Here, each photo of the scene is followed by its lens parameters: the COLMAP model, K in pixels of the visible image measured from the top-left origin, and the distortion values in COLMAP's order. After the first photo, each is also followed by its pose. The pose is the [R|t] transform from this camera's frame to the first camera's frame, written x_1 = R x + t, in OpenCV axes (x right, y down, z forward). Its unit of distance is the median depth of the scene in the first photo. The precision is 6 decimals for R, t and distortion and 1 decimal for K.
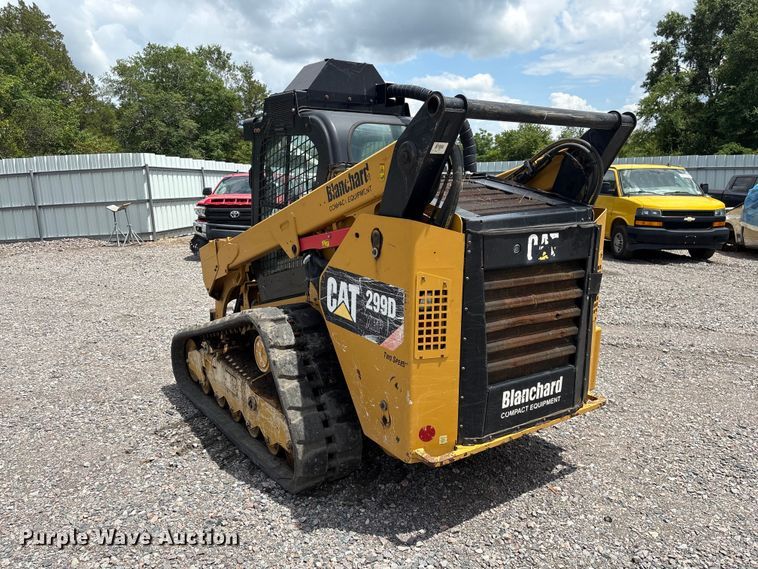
lens RADIAL K [[575.5, 0, 375.1], [0, 575.5, 274.5], [0, 0, 1]] dist [0.065086, -0.082355]
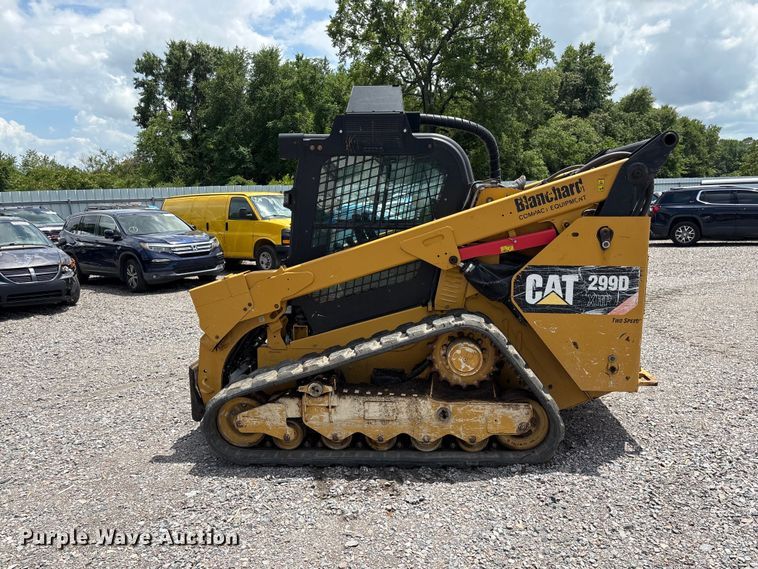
lens RADIAL K [[574.5, 0, 370.7], [0, 574.5, 288.4], [0, 0, 1]] dist [0.057216, -0.069649]
pose [[0.645490, -0.131765, 0.752317, -1.207987], [0.153551, 0.987283, 0.041171, -0.068083], [-0.748174, 0.088944, 0.657514, 0.473867]]
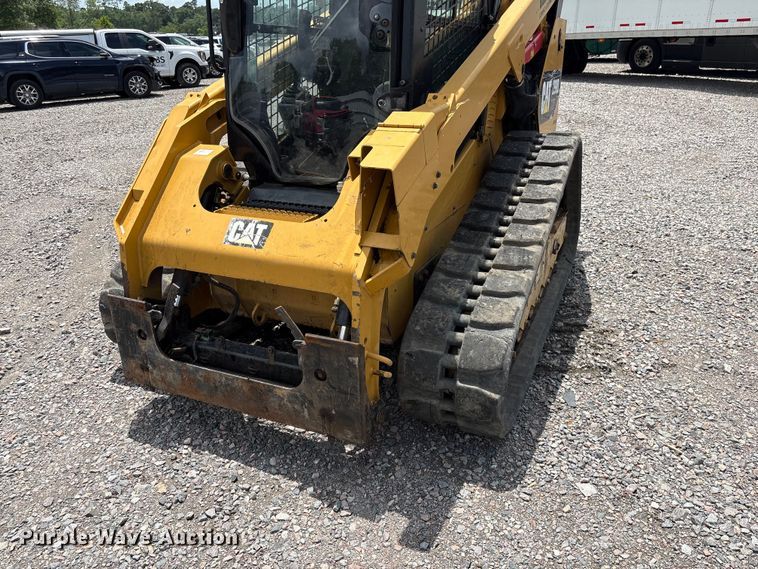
lens RADIAL K [[574.5, 0, 370.7], [0, 574.5, 288.4], [0, 0, 1]] dist [0.057216, -0.069649]
pose [[-0.523637, -0.320299, 0.789438, -0.955205], [0.168231, 0.869513, 0.464376, -0.258250], [-0.835166, 0.375973, -0.401425, 2.004941]]
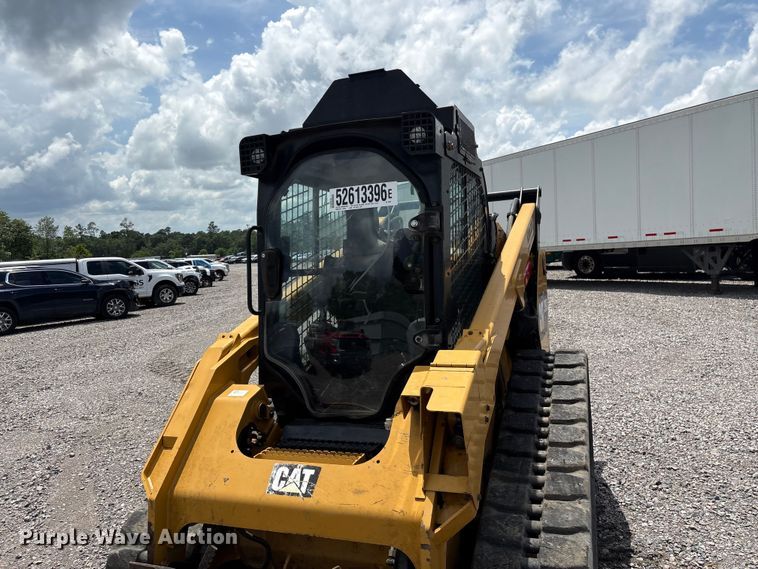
lens RADIAL K [[574.7, 0, 380.1], [0, 574.7, 280.5], [0, 0, 1]] dist [0.040076, -0.045134]
pose [[-0.593876, -0.002340, 0.804553, -0.889225], [0.193126, 0.970344, 0.145377, -0.323210], [-0.781033, 0.241716, -0.575813, 2.080559]]
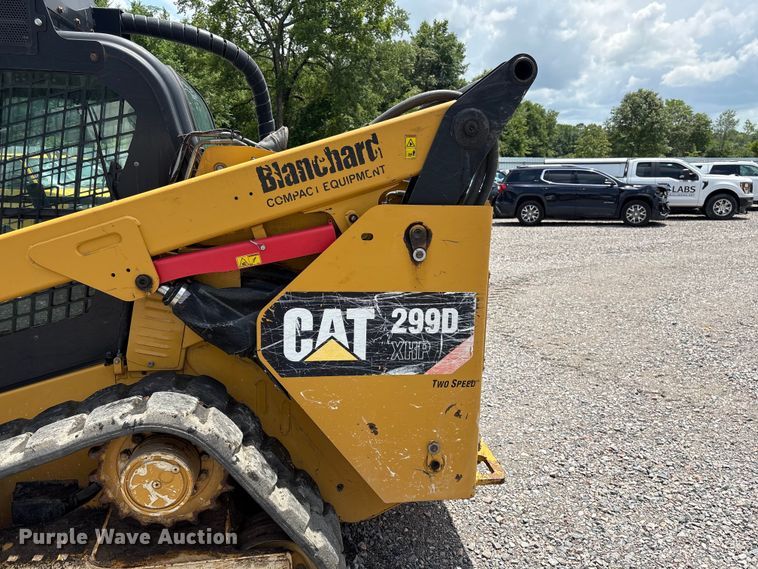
lens RADIAL K [[574.7, 0, 380.1], [0, 574.7, 280.5], [0, 0, 1]] dist [0.040076, -0.045134]
pose [[0.442513, -0.166781, 0.881117, -0.605470], [0.148978, 0.982572, 0.111165, -0.084733], [-0.884301, 0.082075, 0.459648, 0.622209]]
